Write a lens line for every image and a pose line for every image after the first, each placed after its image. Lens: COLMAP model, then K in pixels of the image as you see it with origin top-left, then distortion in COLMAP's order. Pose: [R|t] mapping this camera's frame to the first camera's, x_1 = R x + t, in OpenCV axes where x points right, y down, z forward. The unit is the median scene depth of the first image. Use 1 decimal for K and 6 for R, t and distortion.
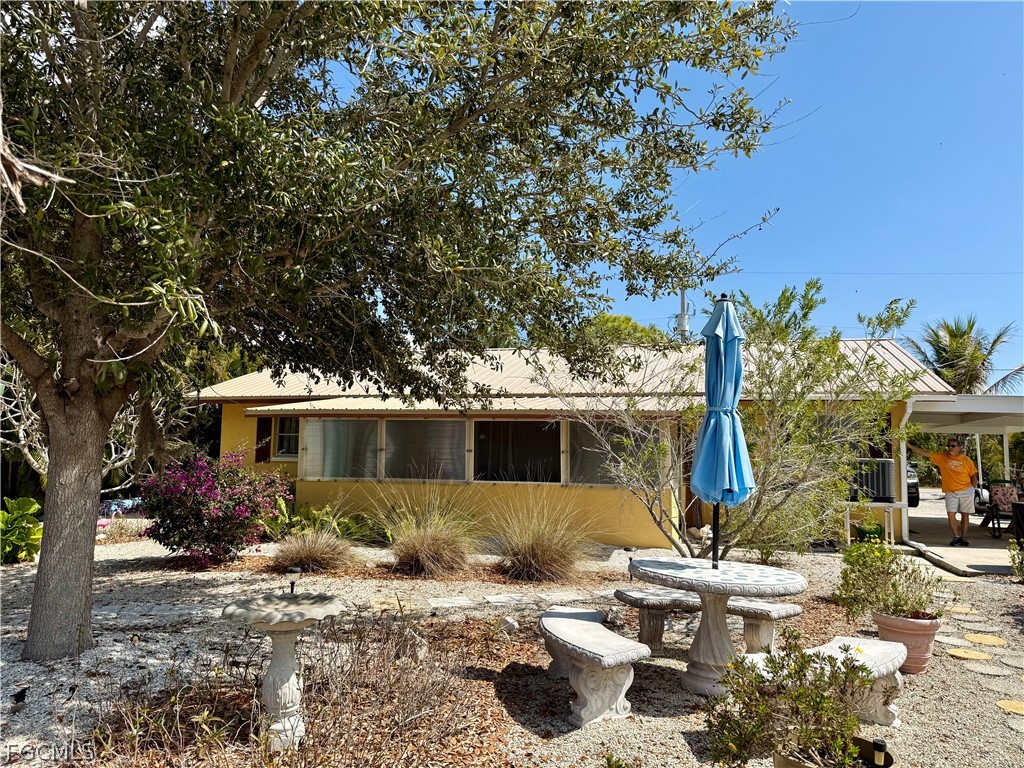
lens RADIAL K [[717.3, 0, 507.2], [0, 717.3, 383.3], [0, 0, 1]] dist [0.040184, -0.051952]
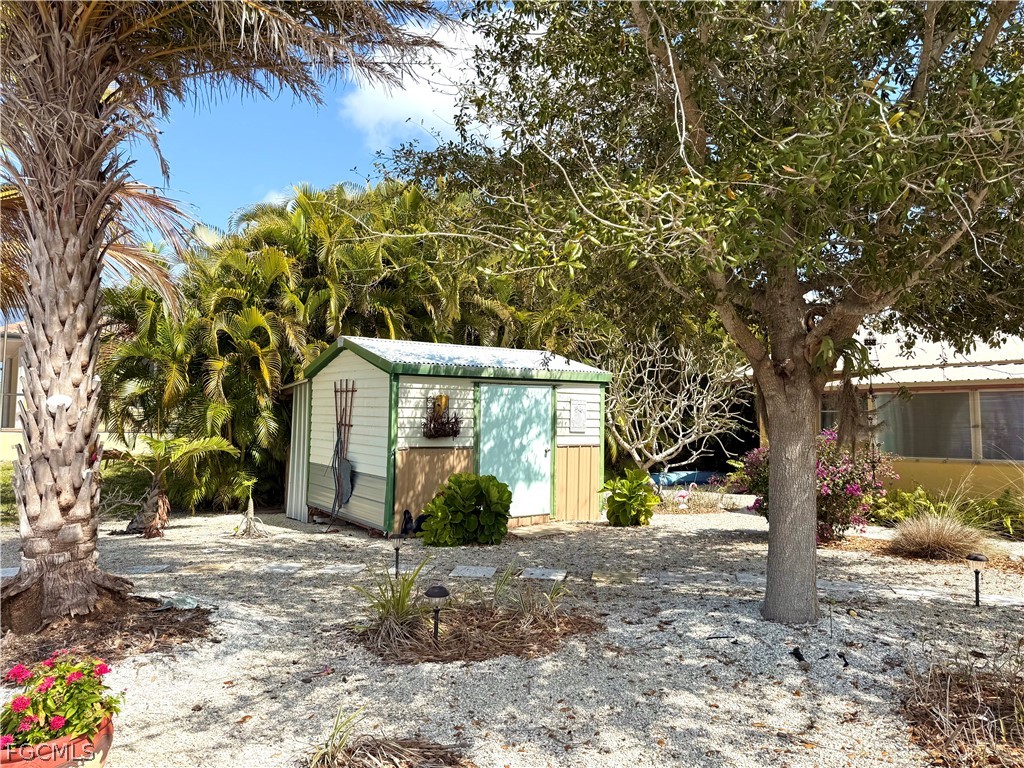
lens RADIAL K [[717.3, 0, 508.8], [0, 717.3, 386.7], [0, 0, 1]] dist [0.040184, -0.051952]
pose [[0.810042, -0.040659, -0.584960, -0.321000], [0.061102, 0.998015, 0.015244, -0.007476], [0.583179, -0.048091, 0.810919, -0.091544]]
